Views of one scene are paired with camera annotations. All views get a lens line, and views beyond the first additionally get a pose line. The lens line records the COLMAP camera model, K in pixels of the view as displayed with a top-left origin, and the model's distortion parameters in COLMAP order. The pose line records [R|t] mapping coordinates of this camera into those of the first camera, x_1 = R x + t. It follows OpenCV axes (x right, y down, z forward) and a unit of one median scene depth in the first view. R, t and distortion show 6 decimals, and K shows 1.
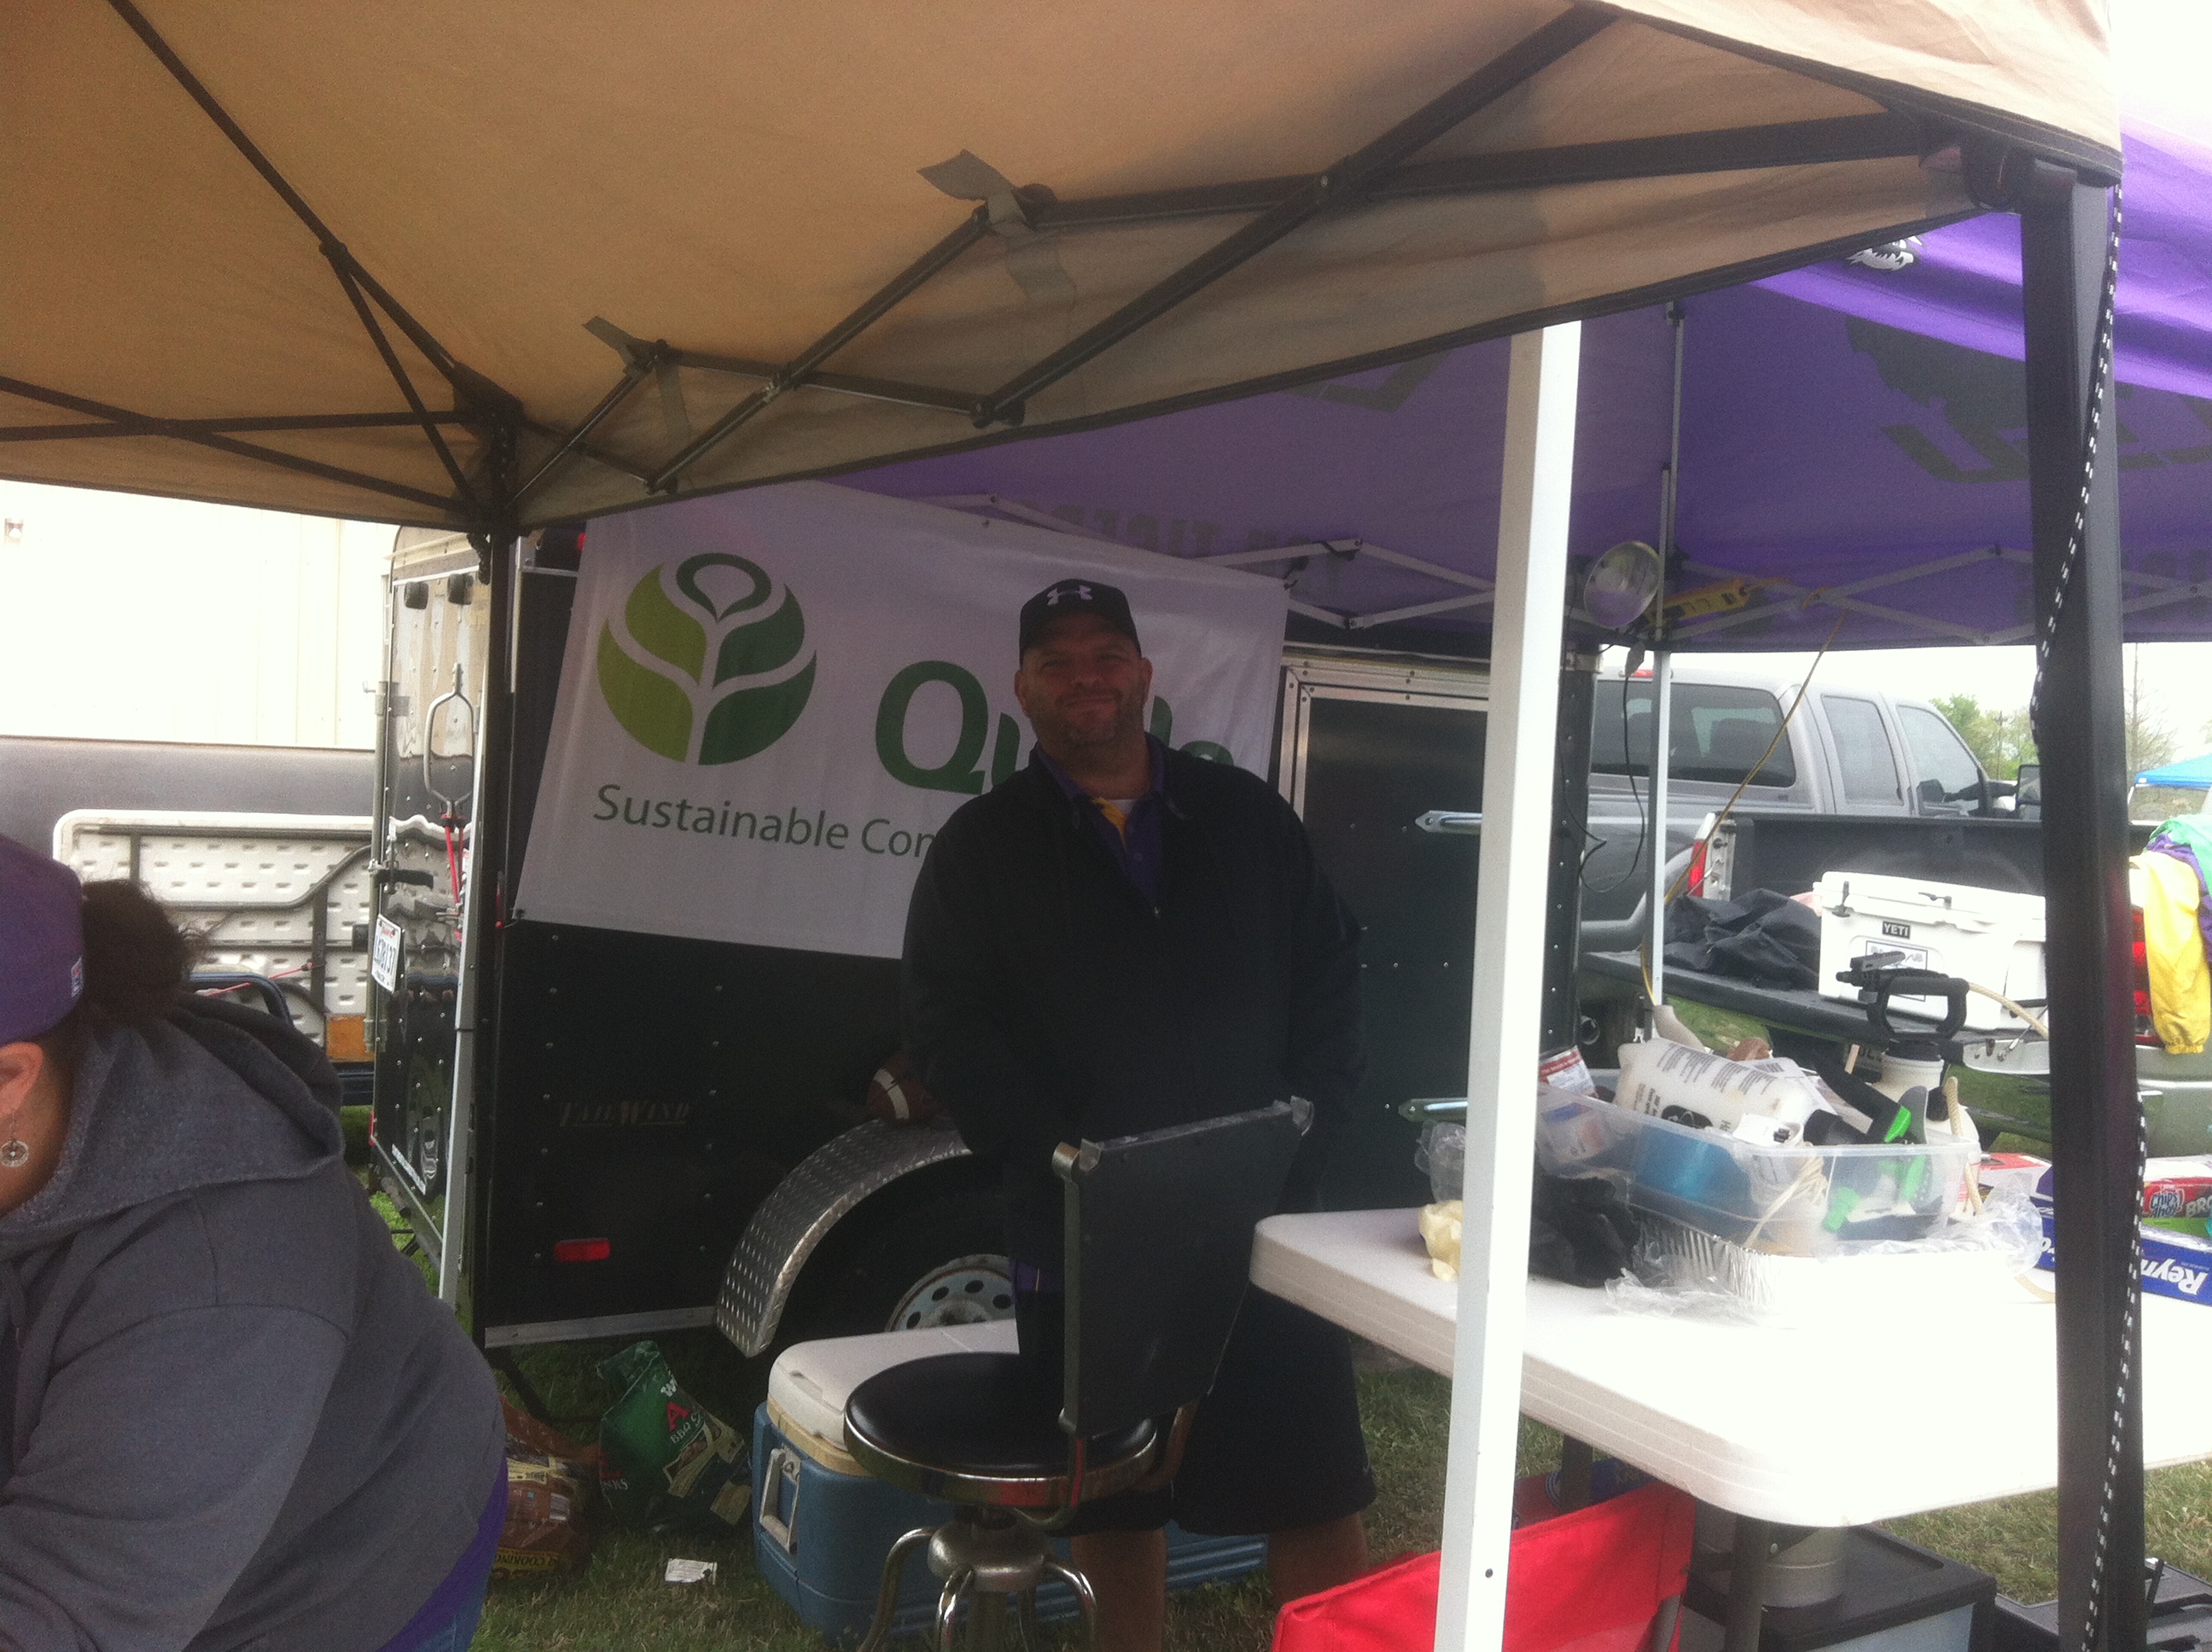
lens RADIAL K [[1958.6, 0, 1103.8], [0, 1958.6, 794.3], [0, 0, 1]] dist [0.118048, -0.287479]
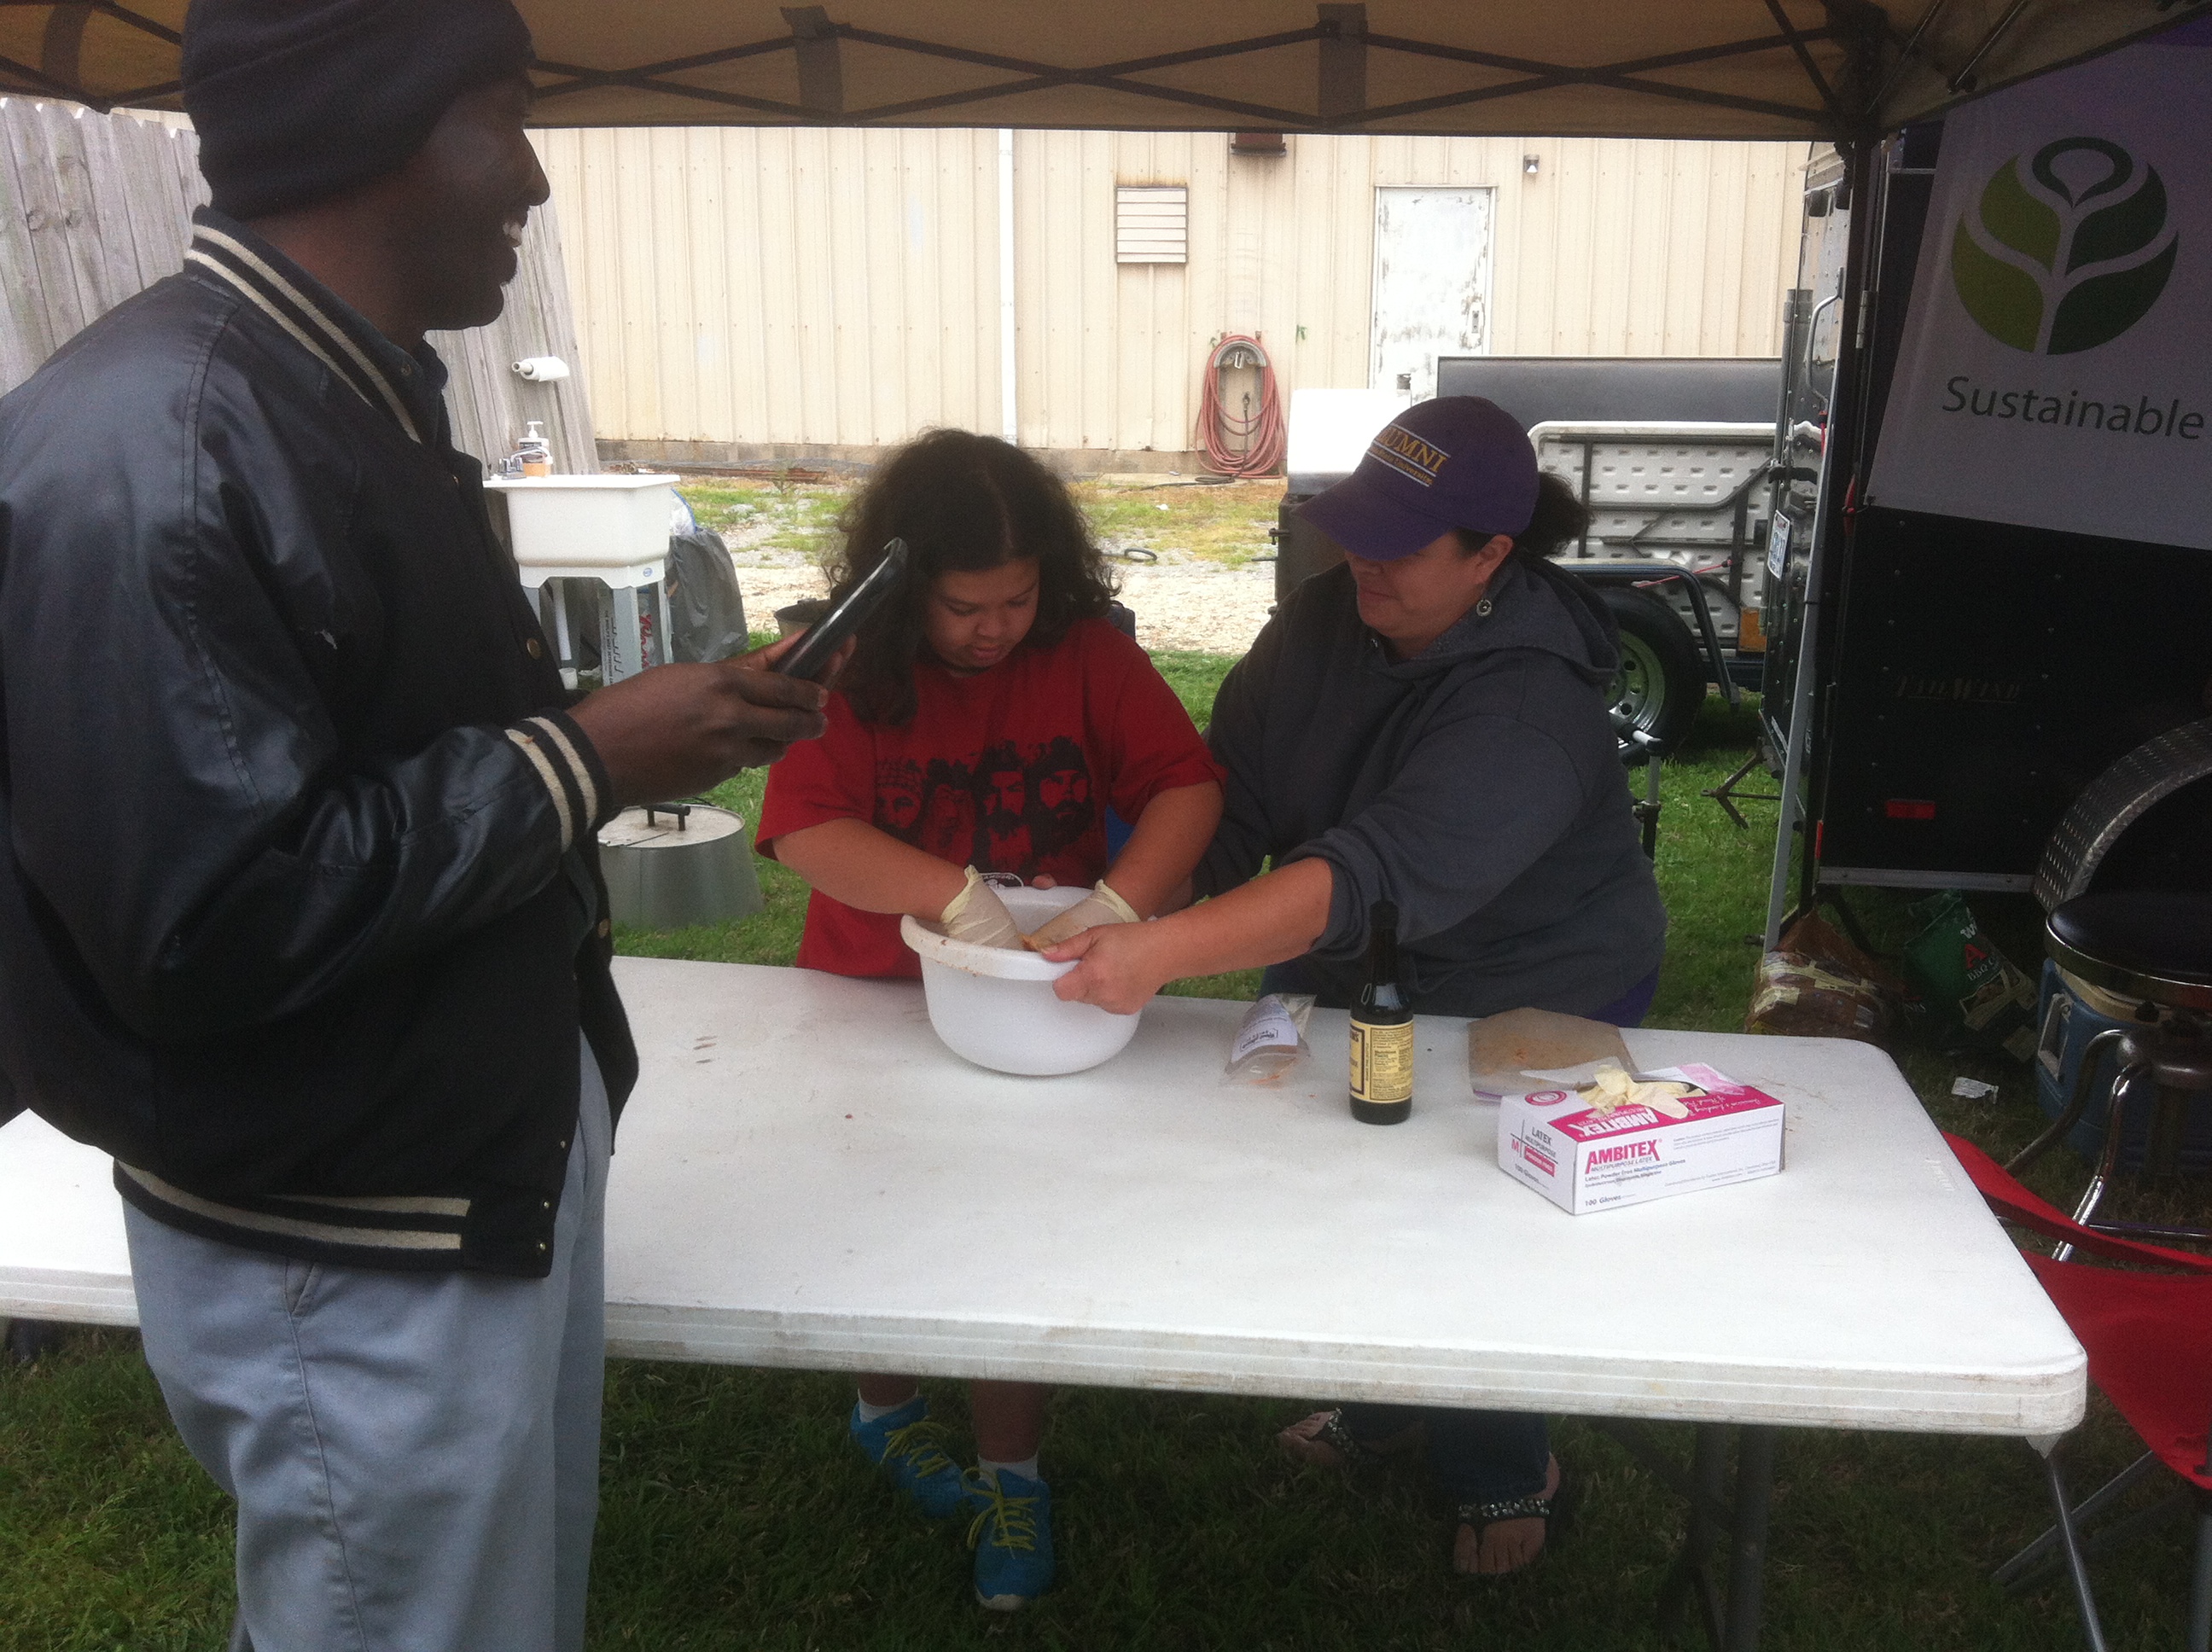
lens RADIAL K [[2247.3, 0, 1106.0], [0, 2247.3, 826.0], [0, 0, 1]] dist [-0.001502, -0.096330]
pose [[0.759259, 0.096617, -0.643576, 0.191377], [0.015252, 0.986005, 0.166018, 0.025711], [0.650609, -0.135866, 0.747160, -0.210210]]
